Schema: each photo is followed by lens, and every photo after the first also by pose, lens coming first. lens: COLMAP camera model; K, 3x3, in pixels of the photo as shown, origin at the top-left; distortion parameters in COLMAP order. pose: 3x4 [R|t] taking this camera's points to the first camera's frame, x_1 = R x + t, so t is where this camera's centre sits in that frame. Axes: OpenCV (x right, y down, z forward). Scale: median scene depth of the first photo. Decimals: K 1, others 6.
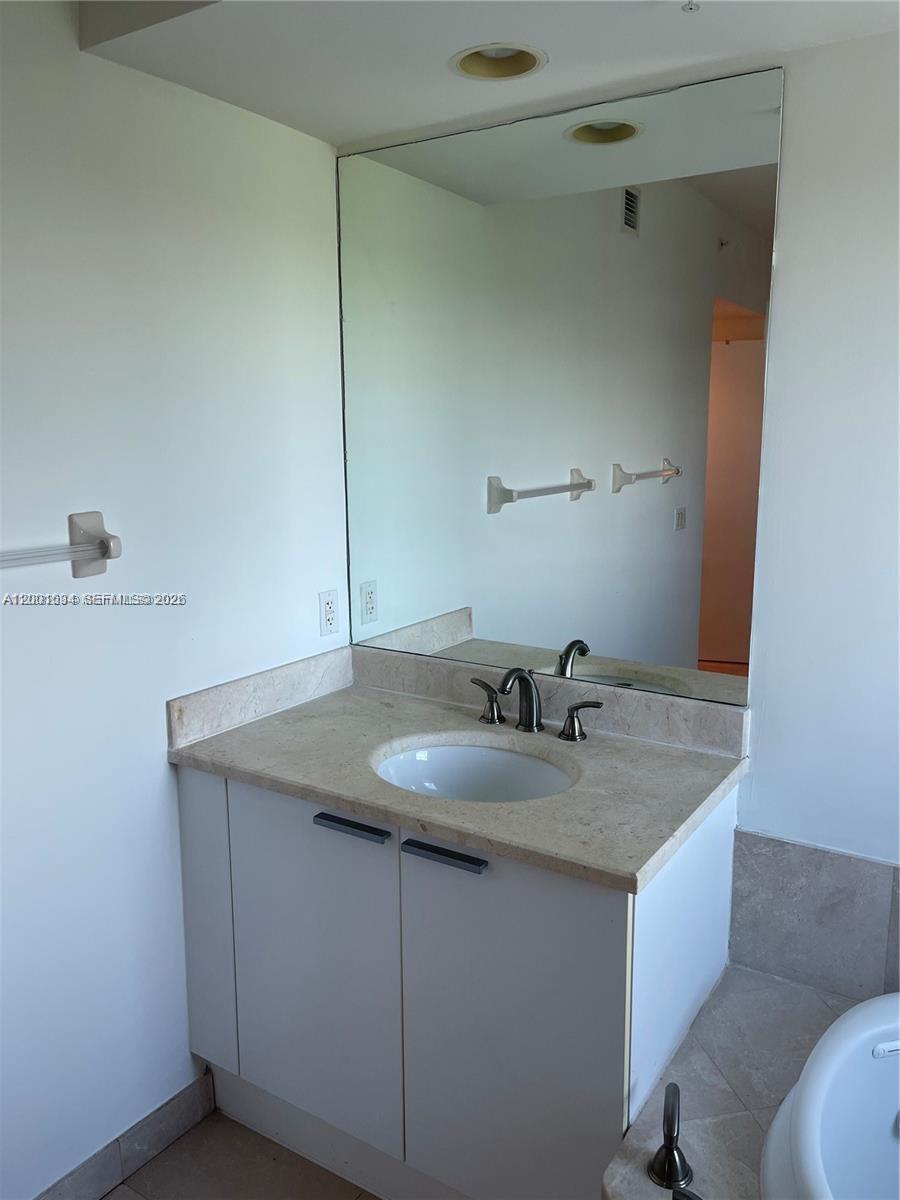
lens RADIAL K [[910.5, 0, 459.6], [0, 910.5, 603.1], [0, 0, 1]] dist [0.075805, -0.104066]
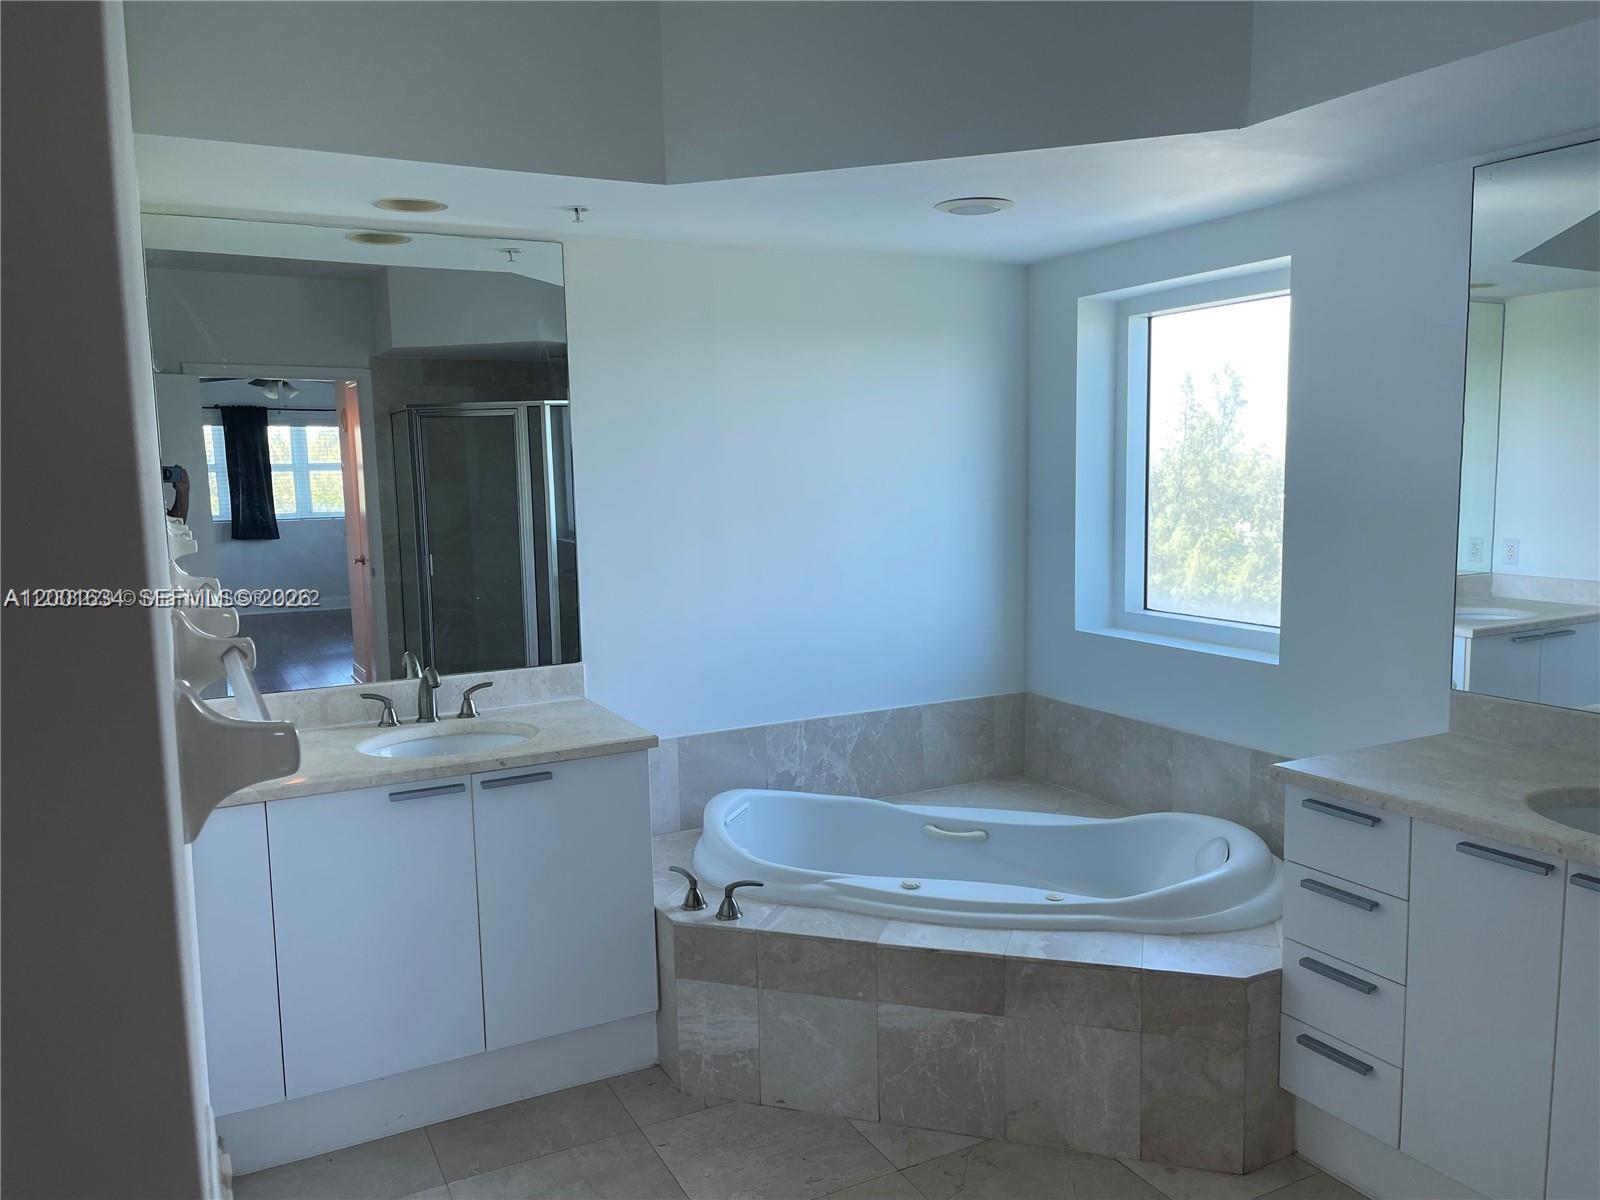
lens RADIAL K [[1214.0, 0, 798.6], [0, 1214.0, 593.6], [0, 0, 1]] dist [0.075805, -0.104066]
pose [[0.503348, -0.103866, 0.857819, -1.102347], [0.182477, 0.983137, 0.011966, 0.044462], [-0.844596, 0.150509, 0.513813, -0.282736]]
